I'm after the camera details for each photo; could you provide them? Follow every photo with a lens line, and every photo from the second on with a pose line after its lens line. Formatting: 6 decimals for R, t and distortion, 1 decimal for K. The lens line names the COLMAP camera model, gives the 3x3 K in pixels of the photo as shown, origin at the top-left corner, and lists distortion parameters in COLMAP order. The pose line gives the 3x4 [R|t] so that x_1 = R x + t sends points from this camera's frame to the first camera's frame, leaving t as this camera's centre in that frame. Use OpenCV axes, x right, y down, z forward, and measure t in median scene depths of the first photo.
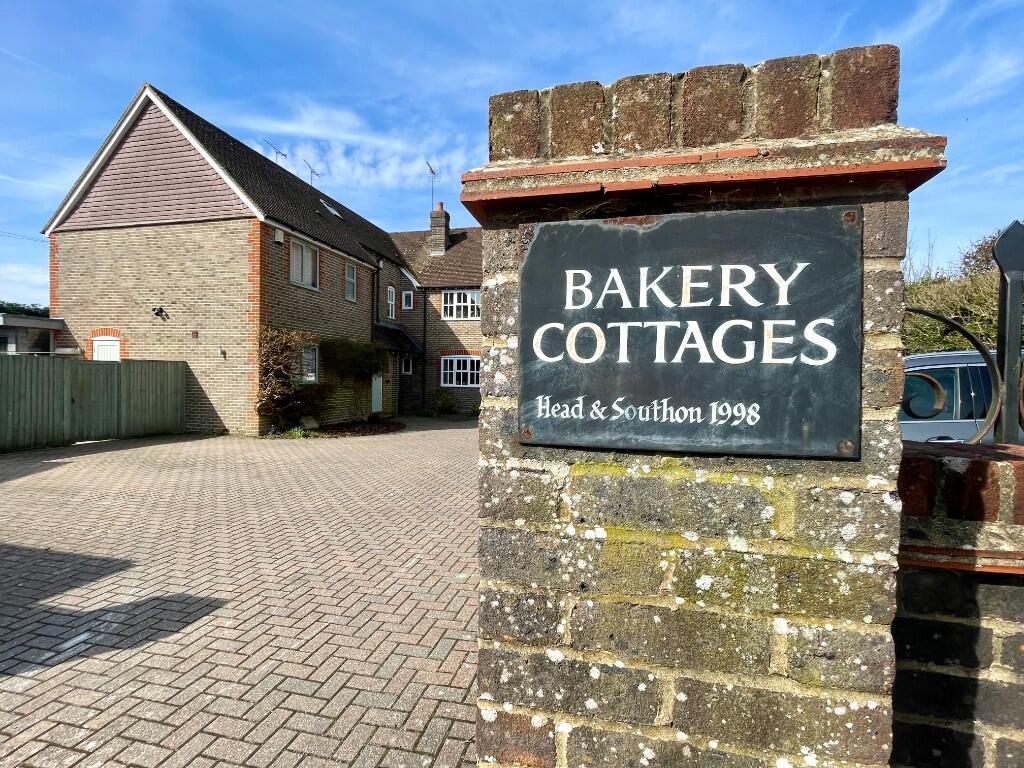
lens RADIAL K [[478.5, 0, 512.0], [0, 478.5, 384.0], [0, 0, 1]] dist [0.000631, 0.000033]
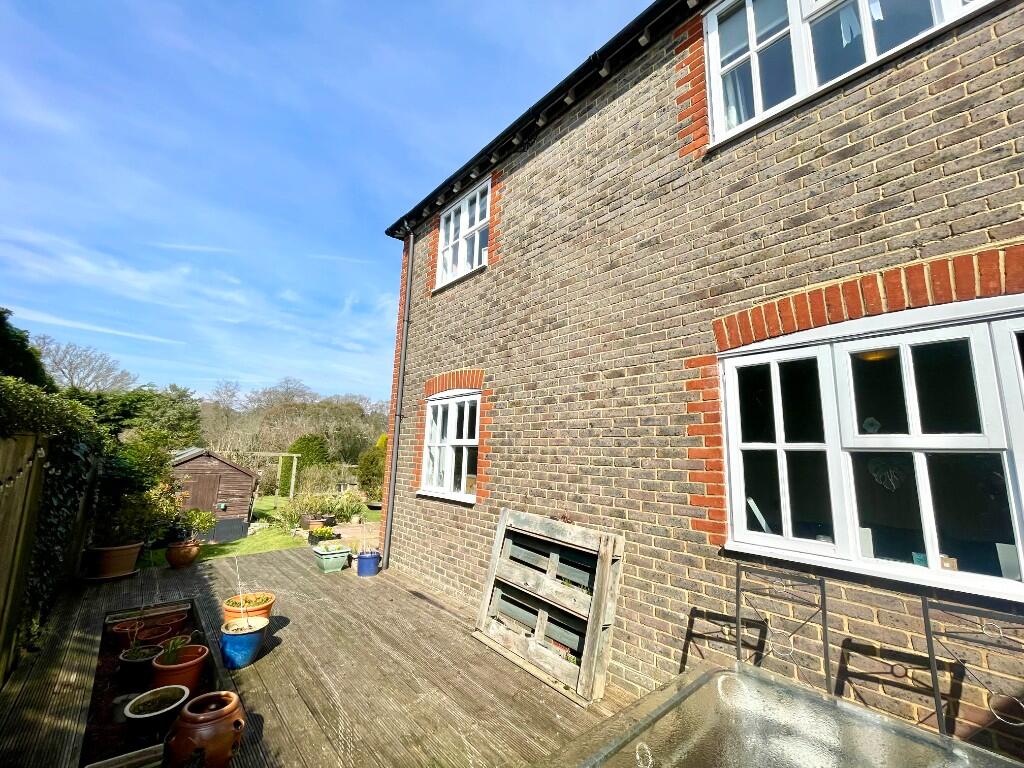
lens RADIAL K [[410.5, 0, 512.0], [0, 410.5, 384.0], [0, 0, 1]] dist [-0.001564, -0.000300]
pose [[0.815483, -0.085814, -0.572384, -0.127876], [-0.029841, 0.981398, -0.189650, -0.018579], [0.578012, 0.171736, 0.797753, 0.860233]]
